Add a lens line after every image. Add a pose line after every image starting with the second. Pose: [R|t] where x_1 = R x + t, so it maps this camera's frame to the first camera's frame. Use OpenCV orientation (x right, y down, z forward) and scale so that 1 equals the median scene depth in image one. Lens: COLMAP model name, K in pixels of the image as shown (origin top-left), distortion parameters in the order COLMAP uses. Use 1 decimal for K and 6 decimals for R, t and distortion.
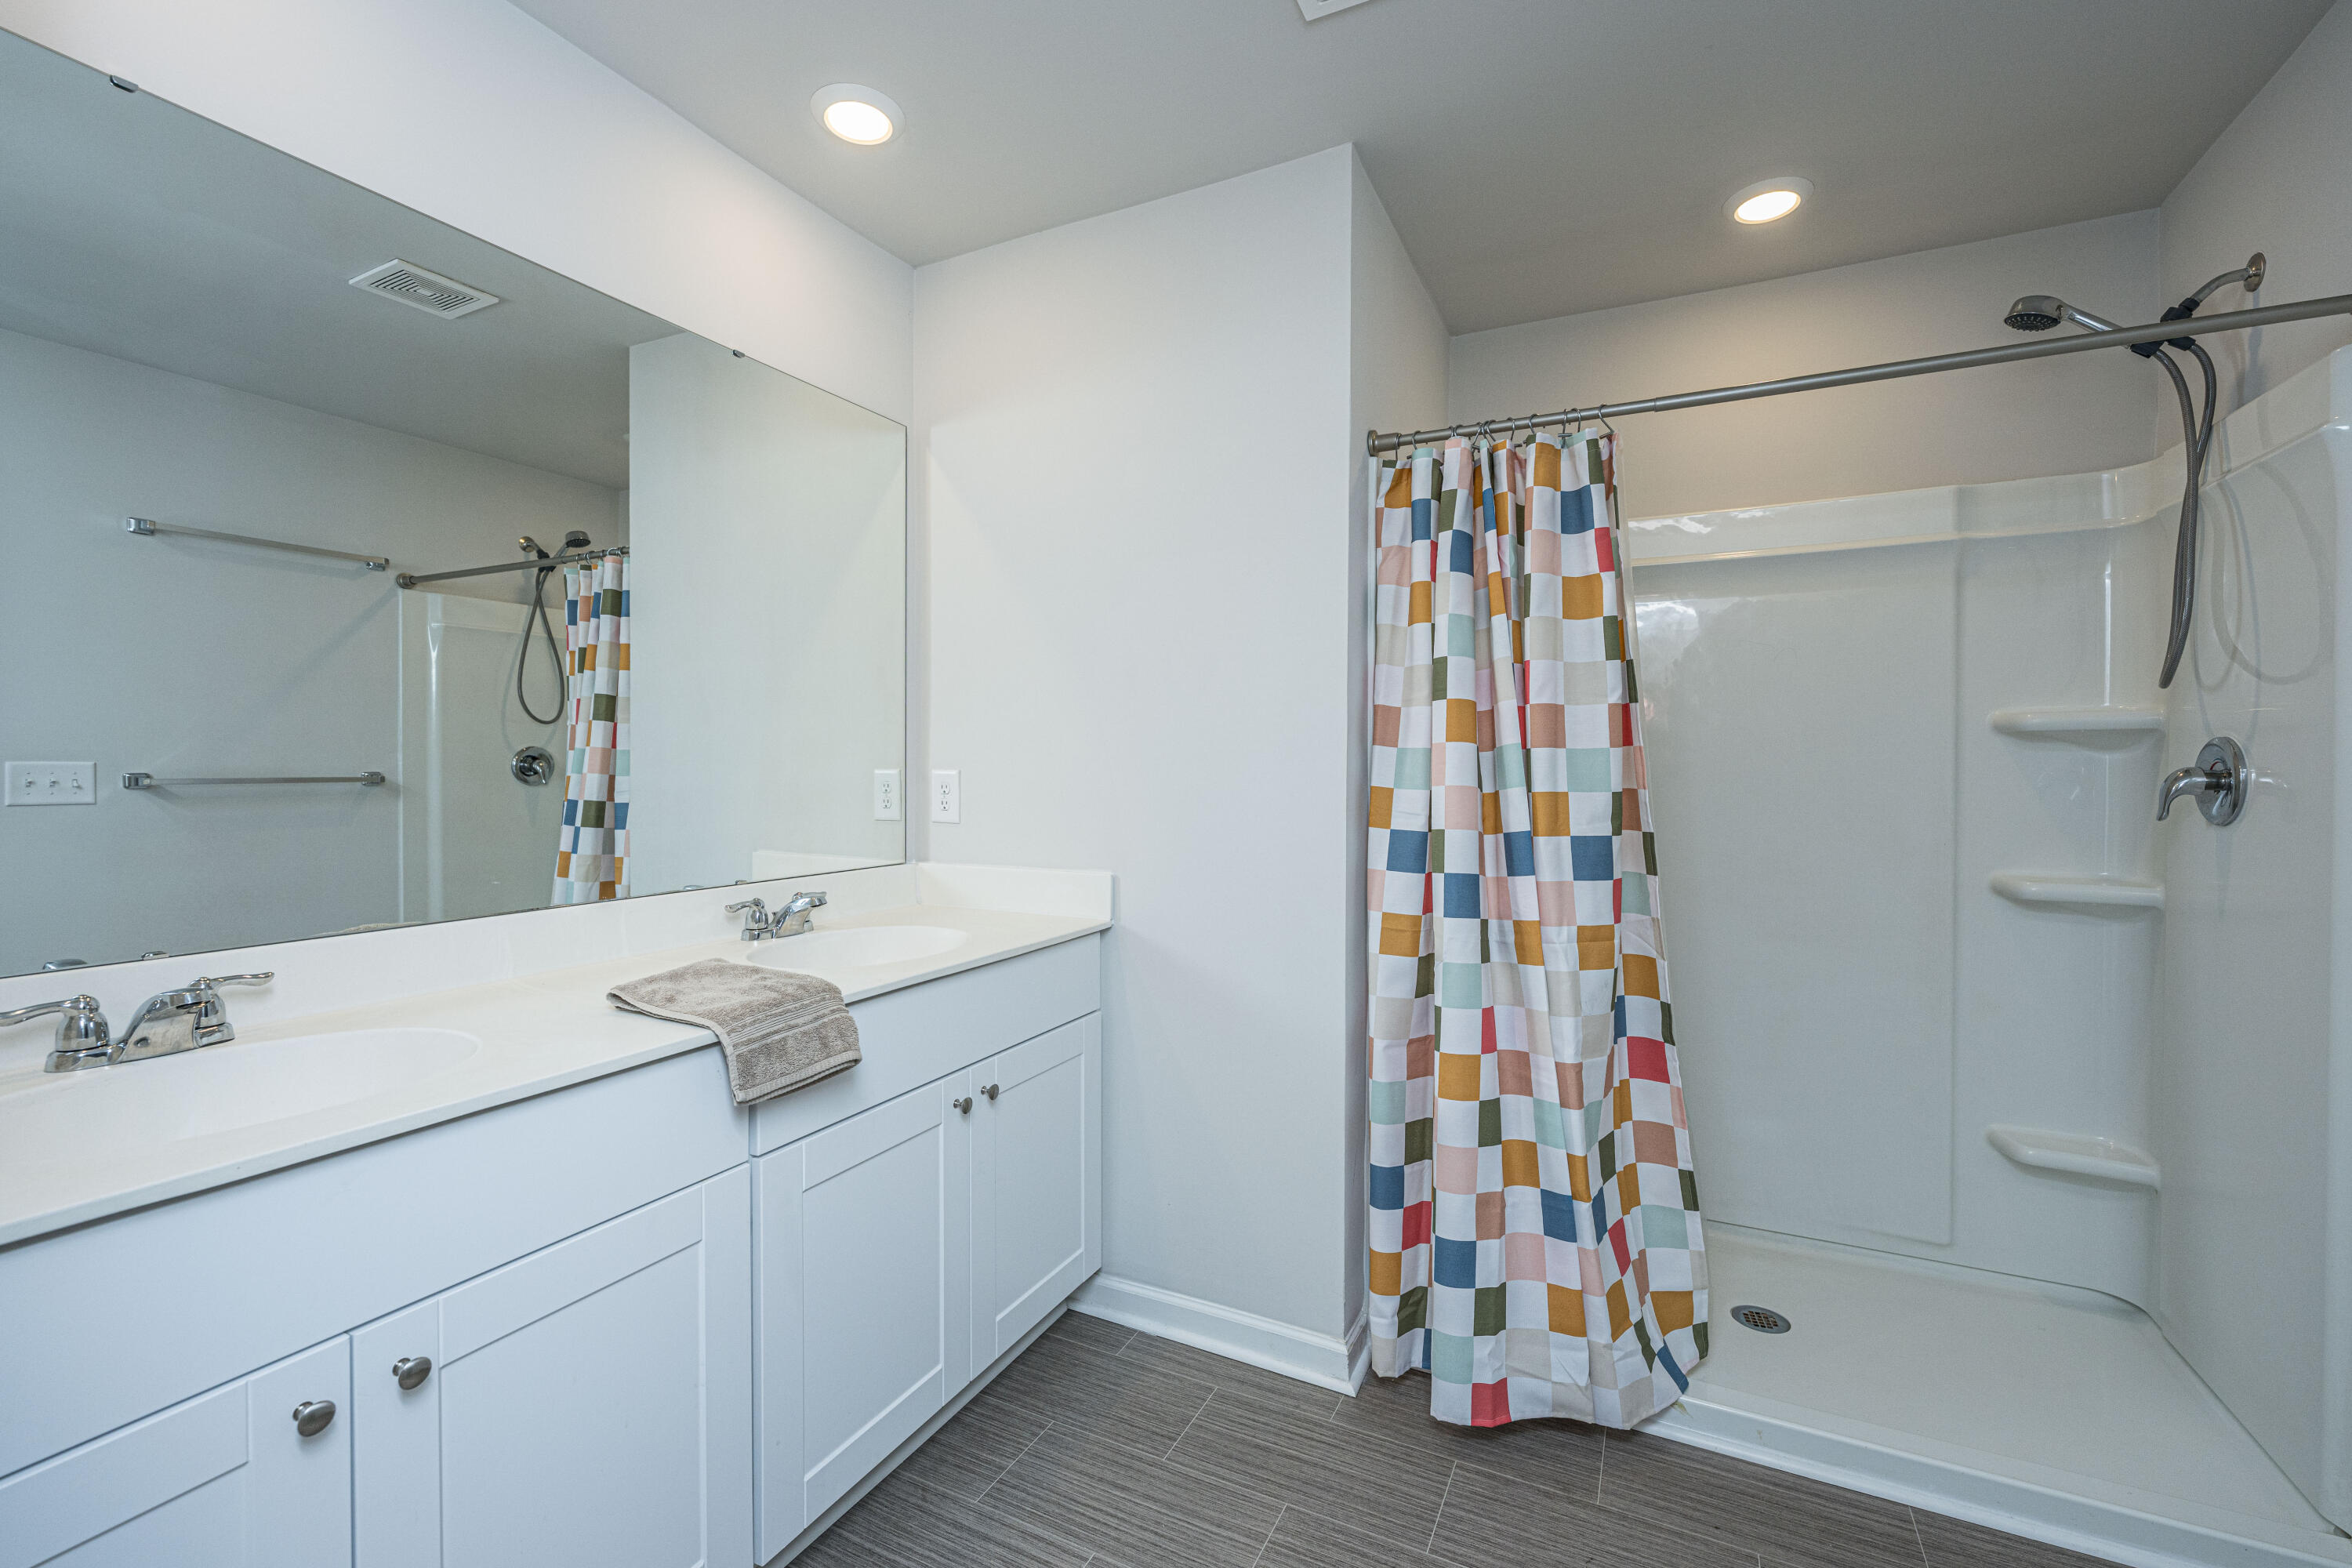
lens RADIAL K [[946.5, 0, 1159.6], [0, 946.5, 761.9], [0, 0, 1]] dist [-0.000938, 0.000515]
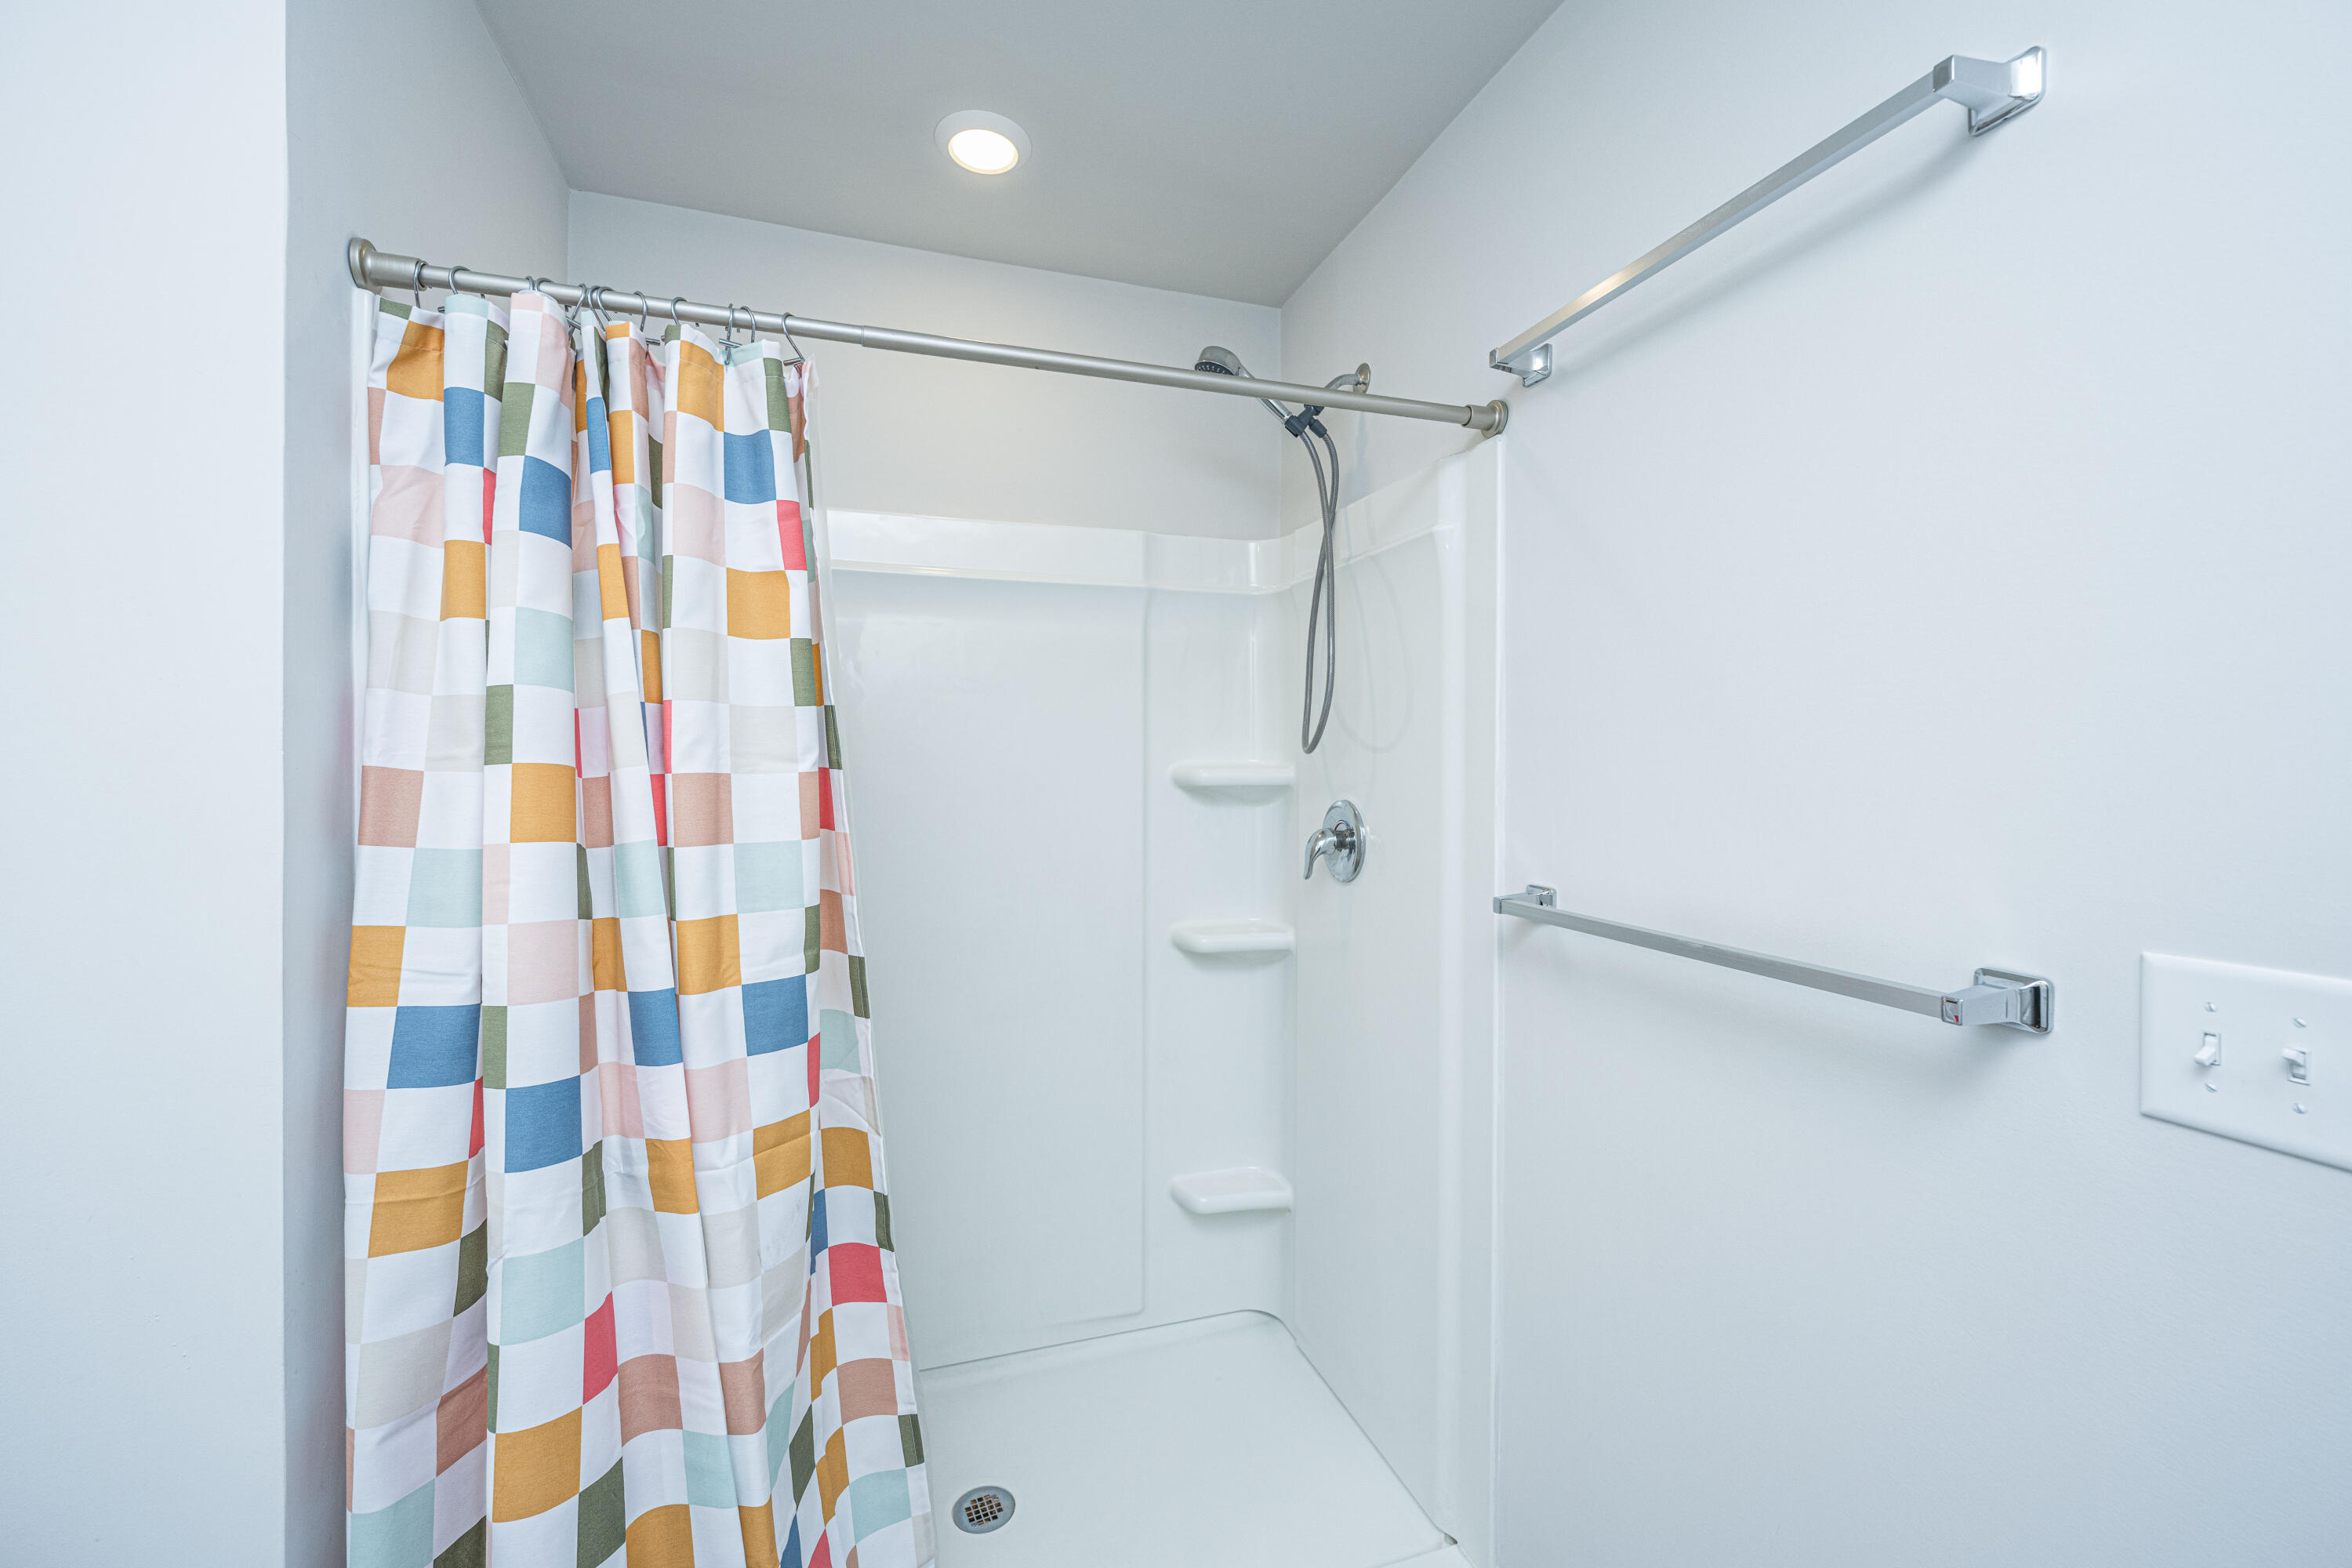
lens RADIAL K [[946.5, 0, 1159.6], [0, 946.5, 761.9], [0, 0, 1]] dist [-0.000938, 0.000515]
pose [[0.692810, -0.006457, 0.721091, 0.169295], [0.005225, 0.999979, 0.003934, -0.067382], [-0.721101, 0.001043, 0.692829, 0.354767]]
